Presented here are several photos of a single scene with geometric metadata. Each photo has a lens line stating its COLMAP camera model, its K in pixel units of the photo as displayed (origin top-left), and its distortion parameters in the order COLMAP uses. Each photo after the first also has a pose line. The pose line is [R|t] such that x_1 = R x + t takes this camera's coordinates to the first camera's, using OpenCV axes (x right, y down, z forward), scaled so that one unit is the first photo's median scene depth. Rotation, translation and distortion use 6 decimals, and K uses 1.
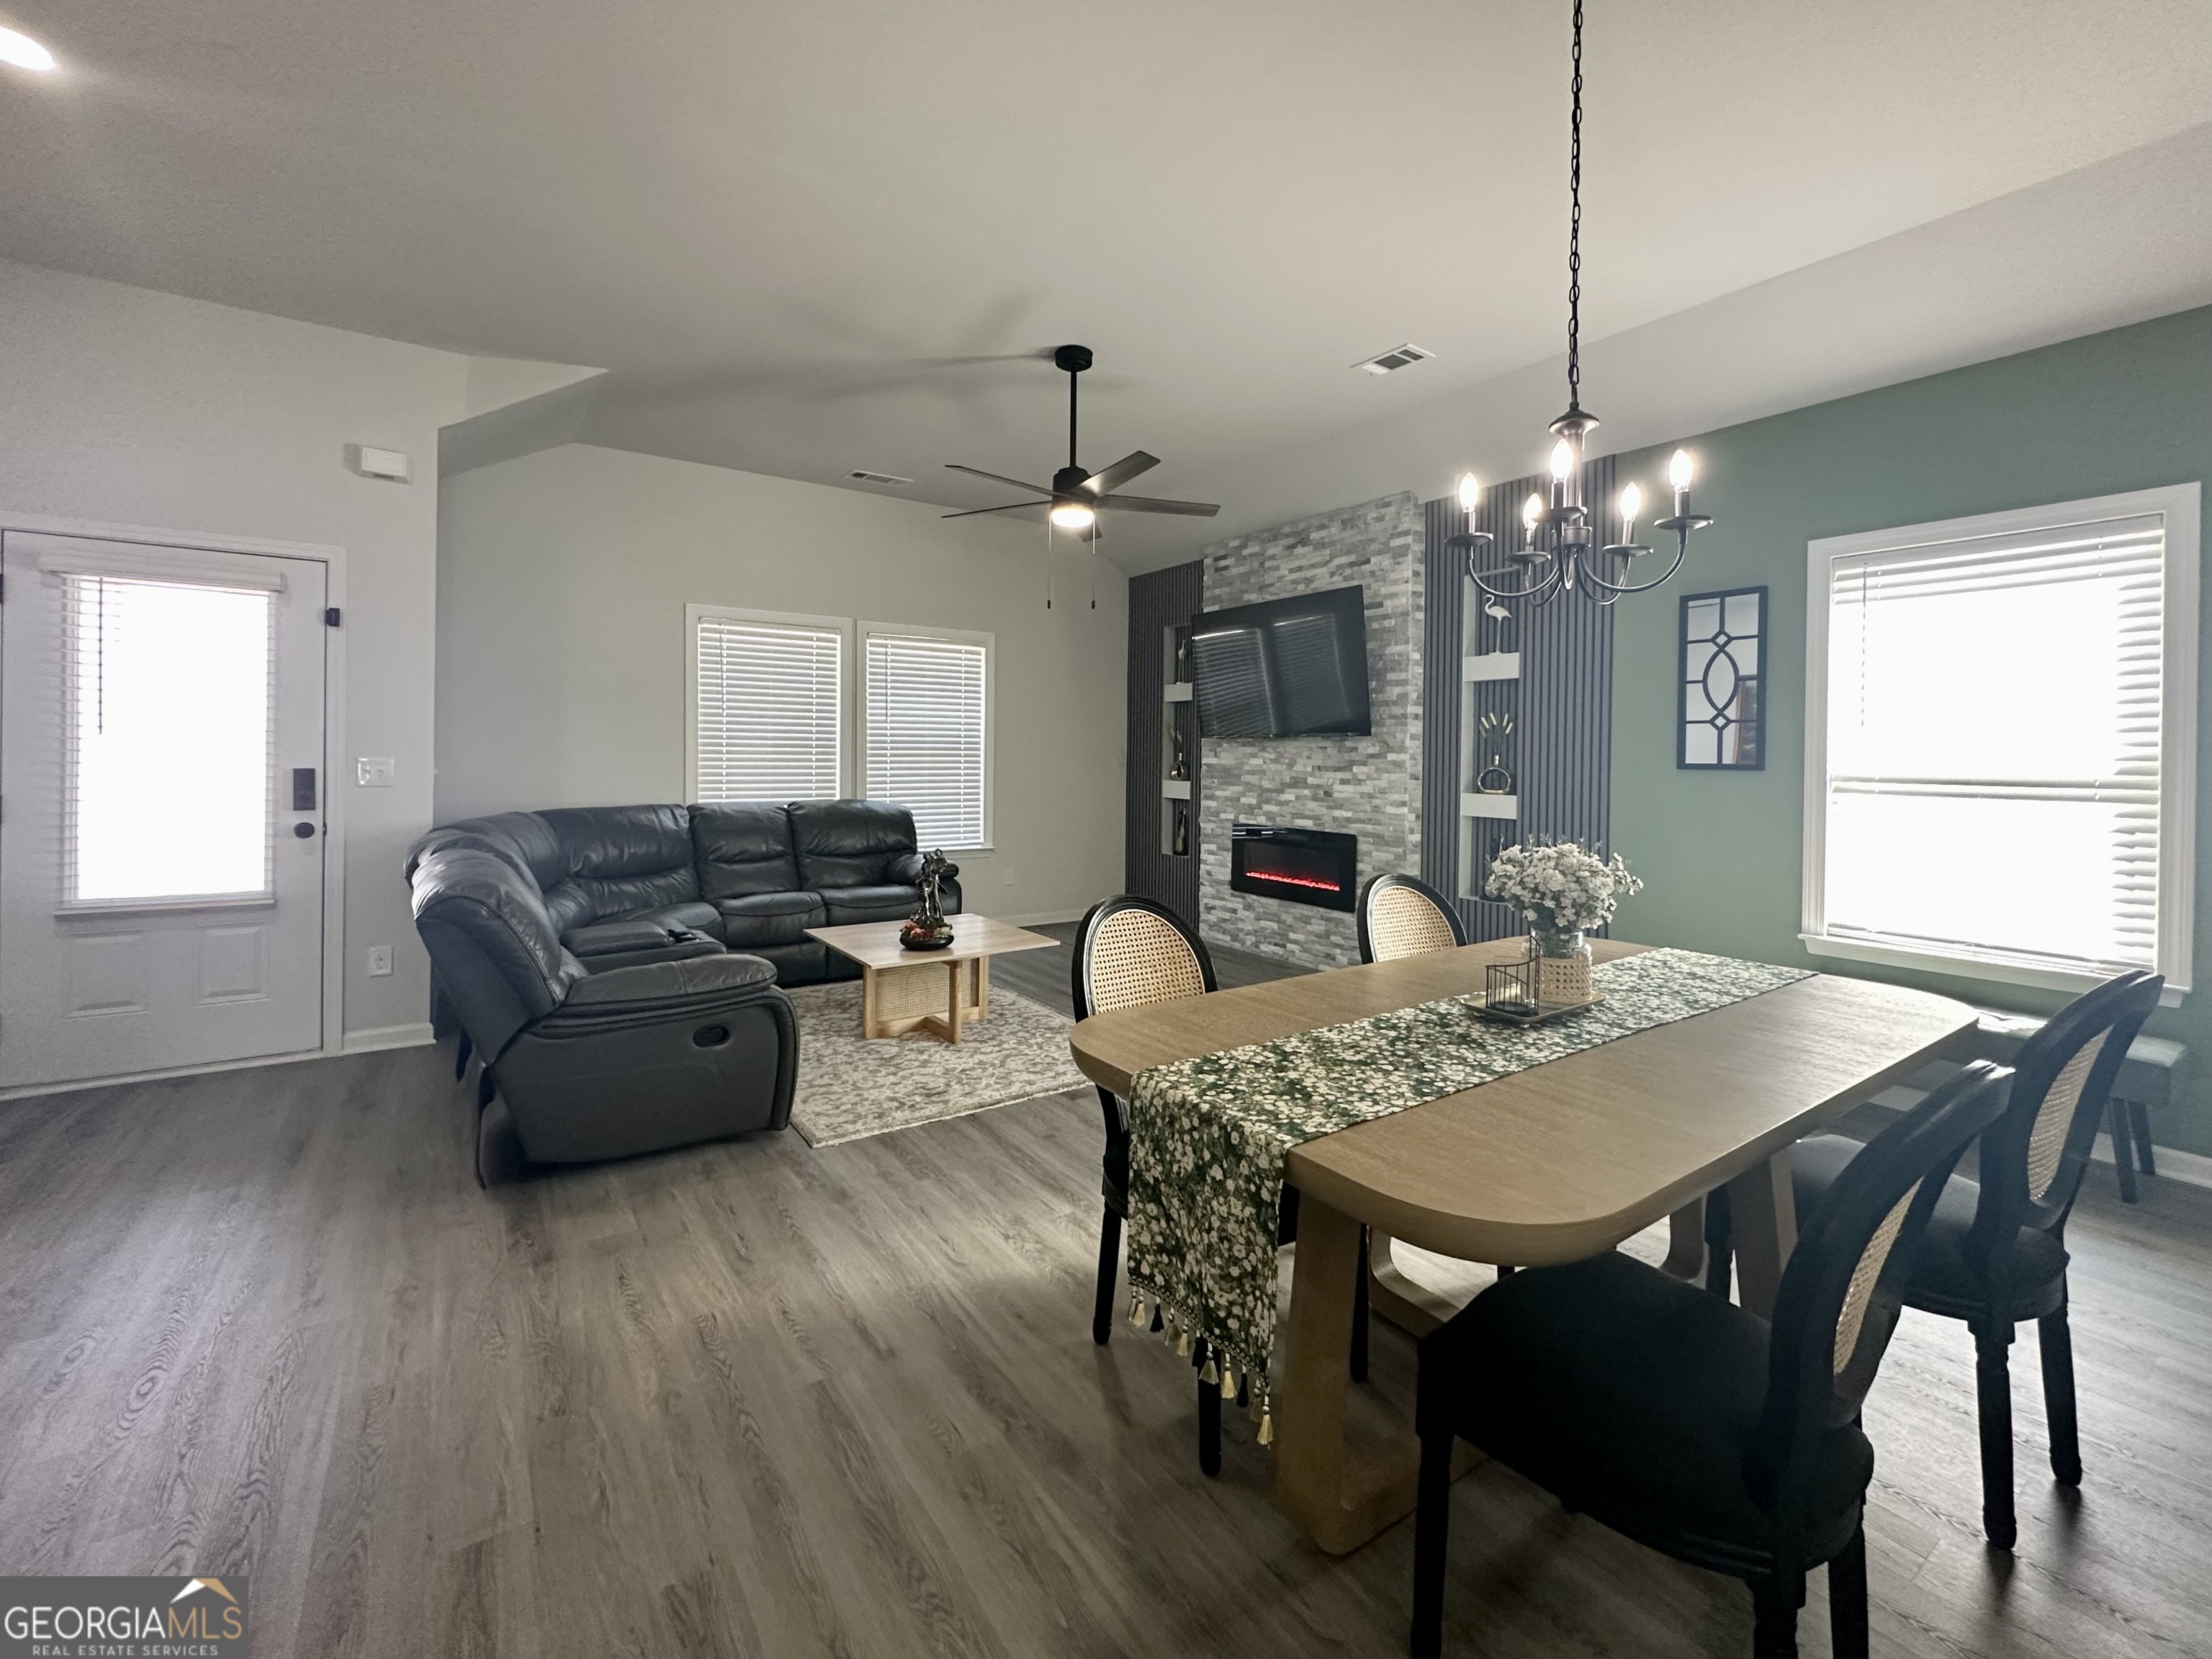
lens RADIAL K [[949.6, 0, 1108.0], [0, 949.6, 763.0], [0, 0, 1]] dist [-0.000753, 0.000040]
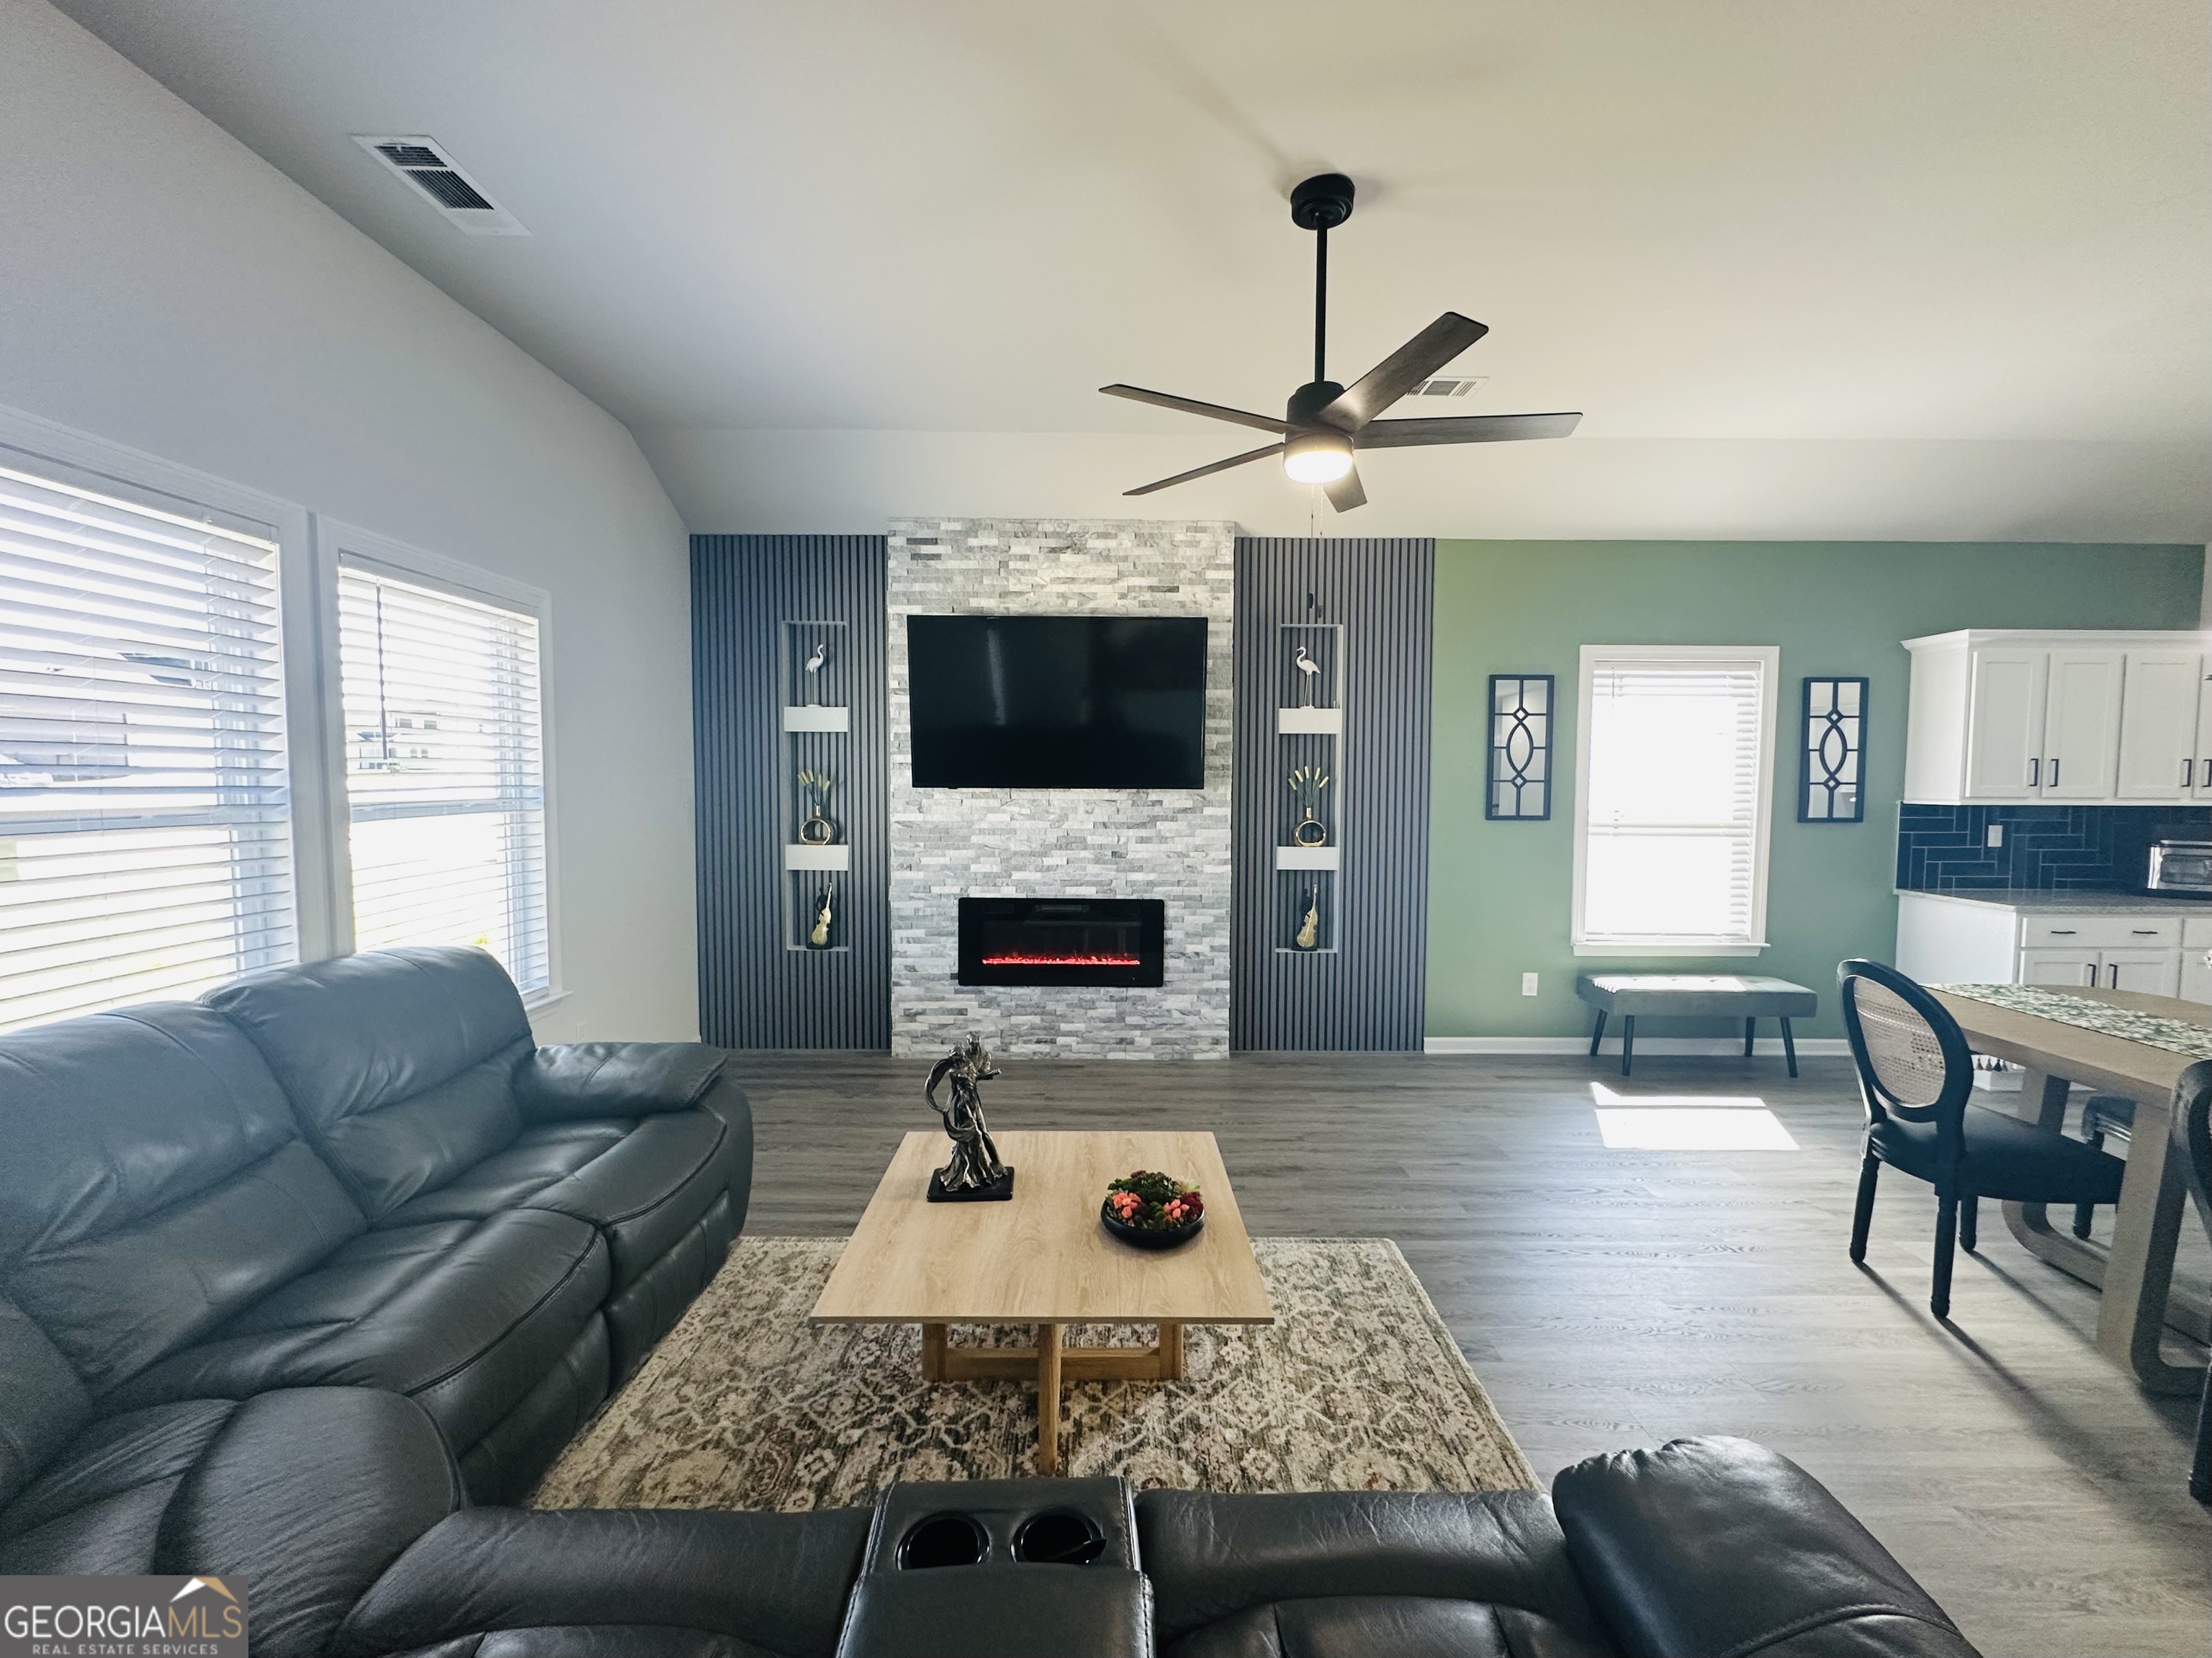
lens RADIAL K [[899.0, 0, 1096.9], [0, 899.0, 829.5], [0, 0, 1]] dist [0.001103, 0.000276]
pose [[0.562893, -0.054632, 0.824722, -0.459855], [0.007360, 0.998105, 0.061094, -0.041043], [-0.826497, -0.028319, 0.562229, 0.577318]]
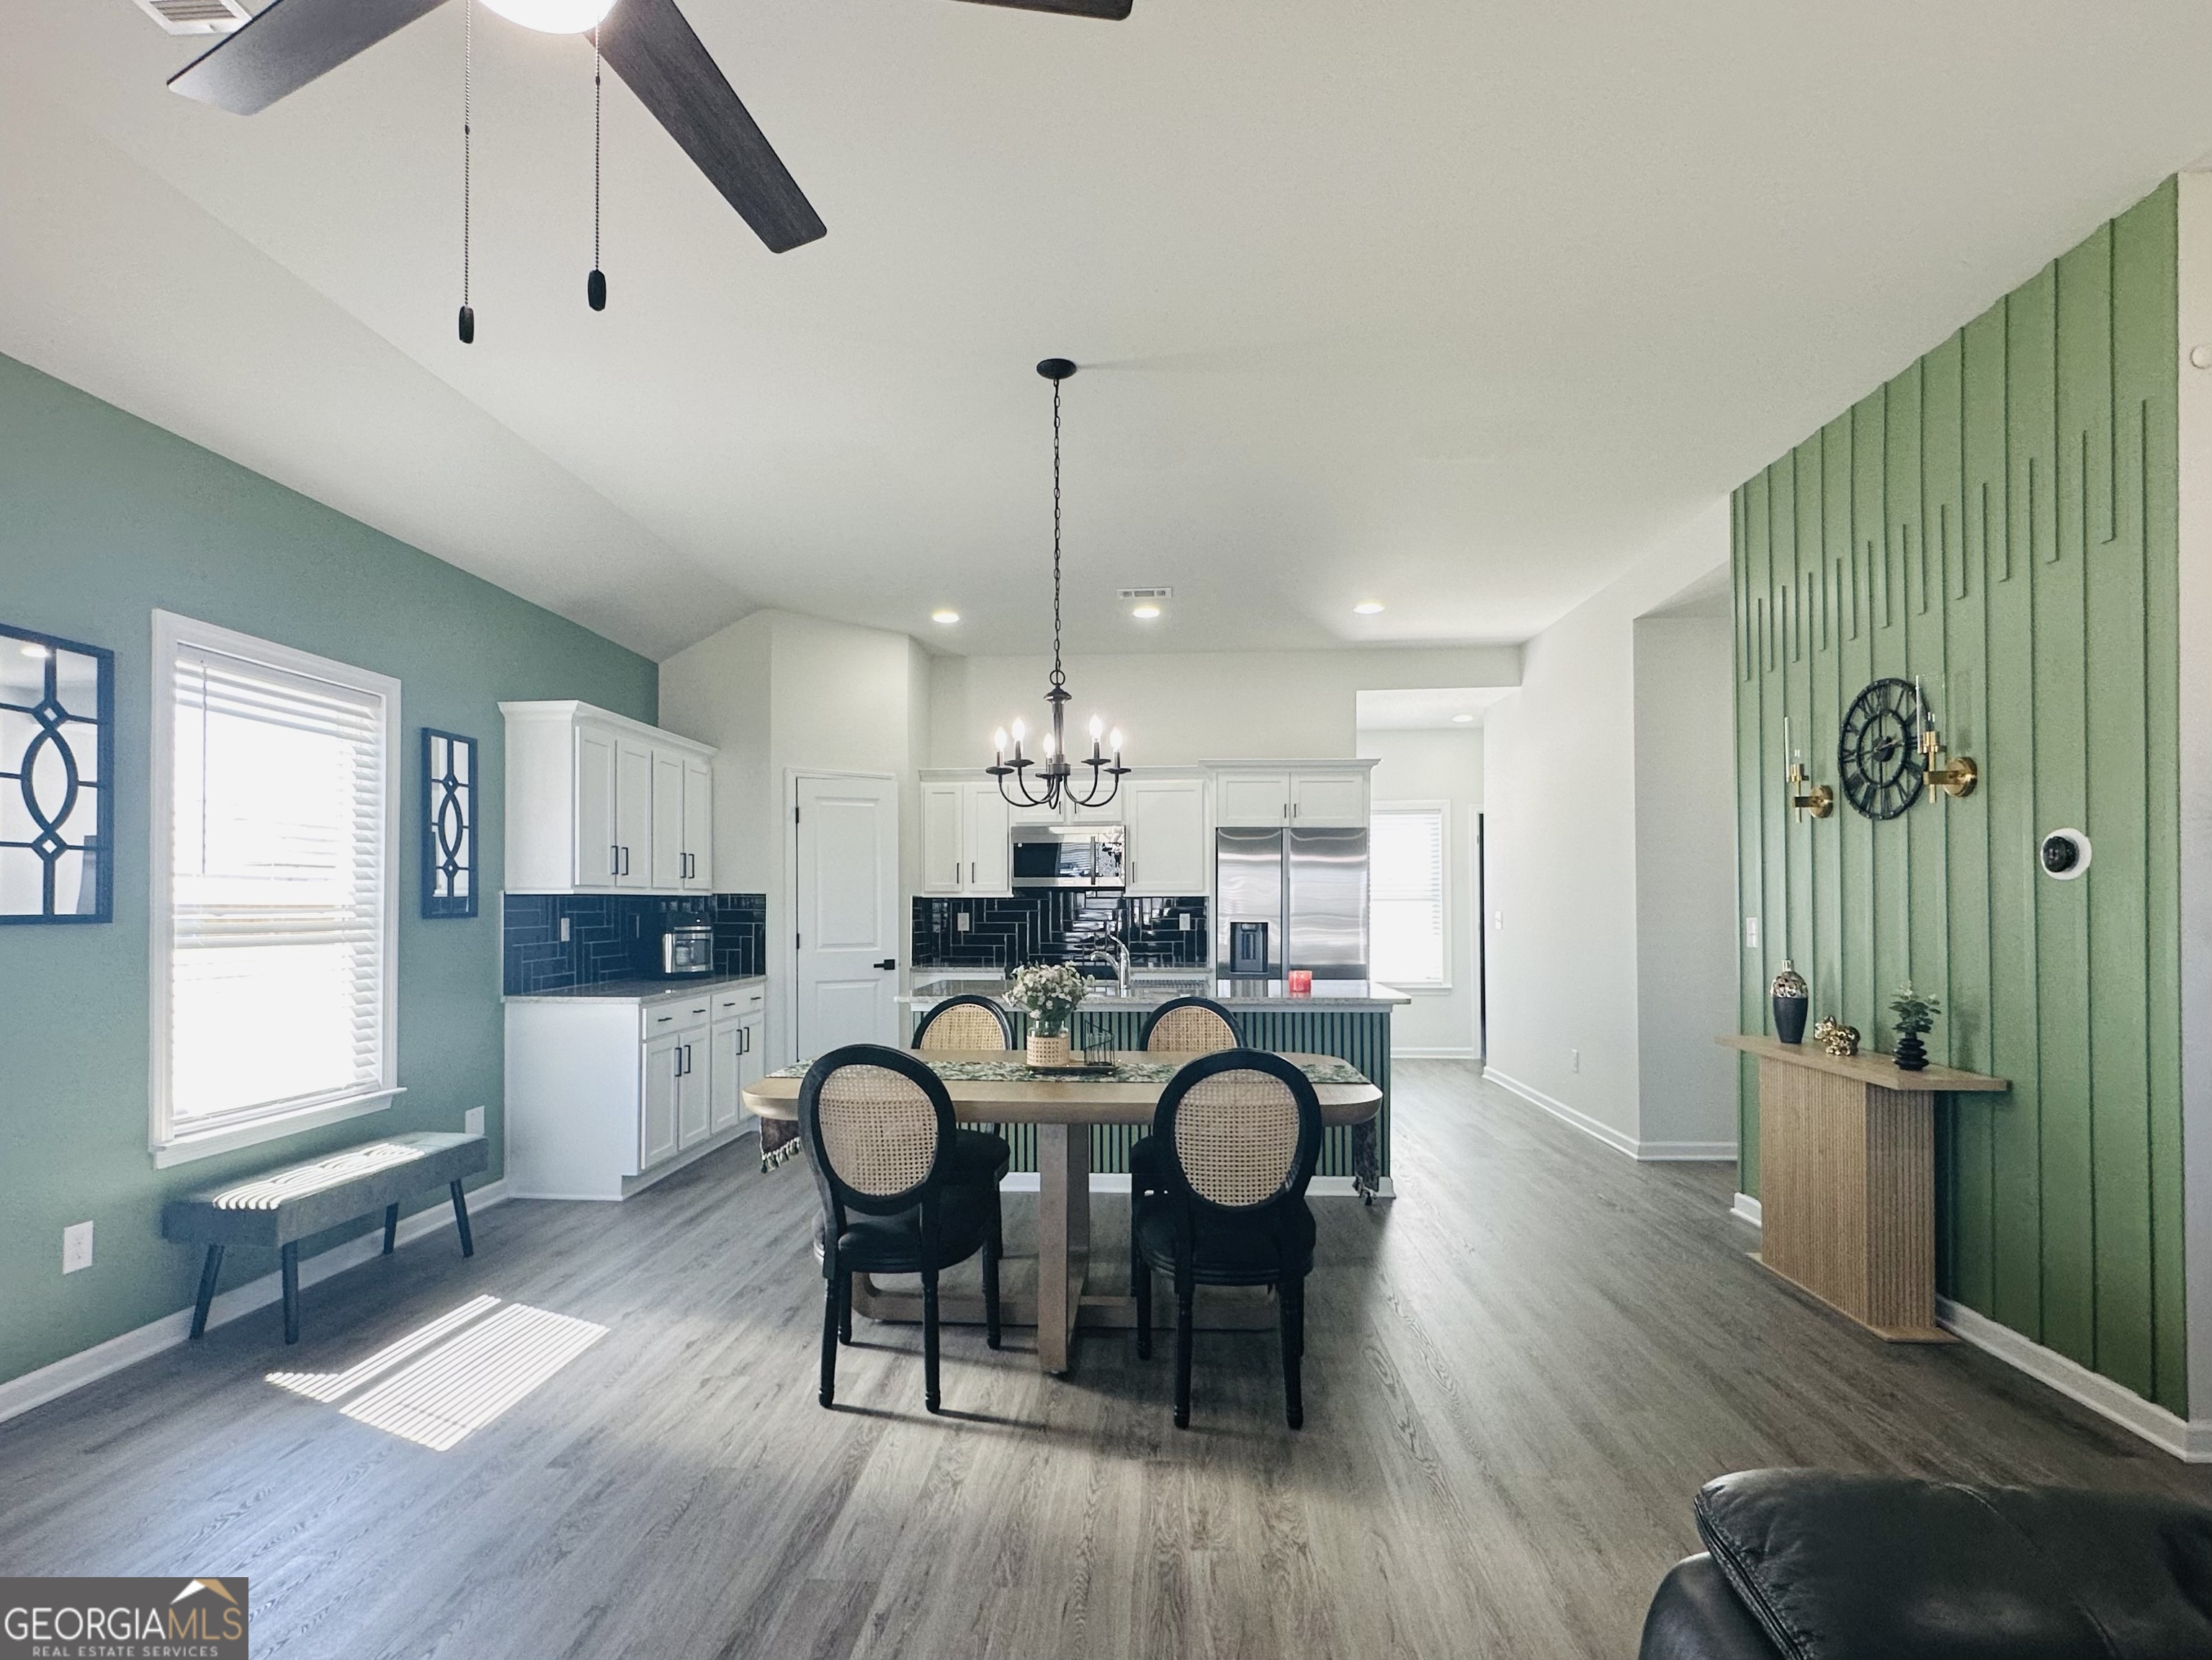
lens RADIAL K [[1096.0, 0, 1120.4], [0, 1096.0, 896.2], [0, 0, 1]] dist [-0.023625, -0.000170]
pose [[-0.799381, -0.005293, 0.600801, -0.240627], [-0.002526, 0.999982, 0.005448, -0.012212], [-0.600819, 0.002838, -0.799380, 0.827077]]
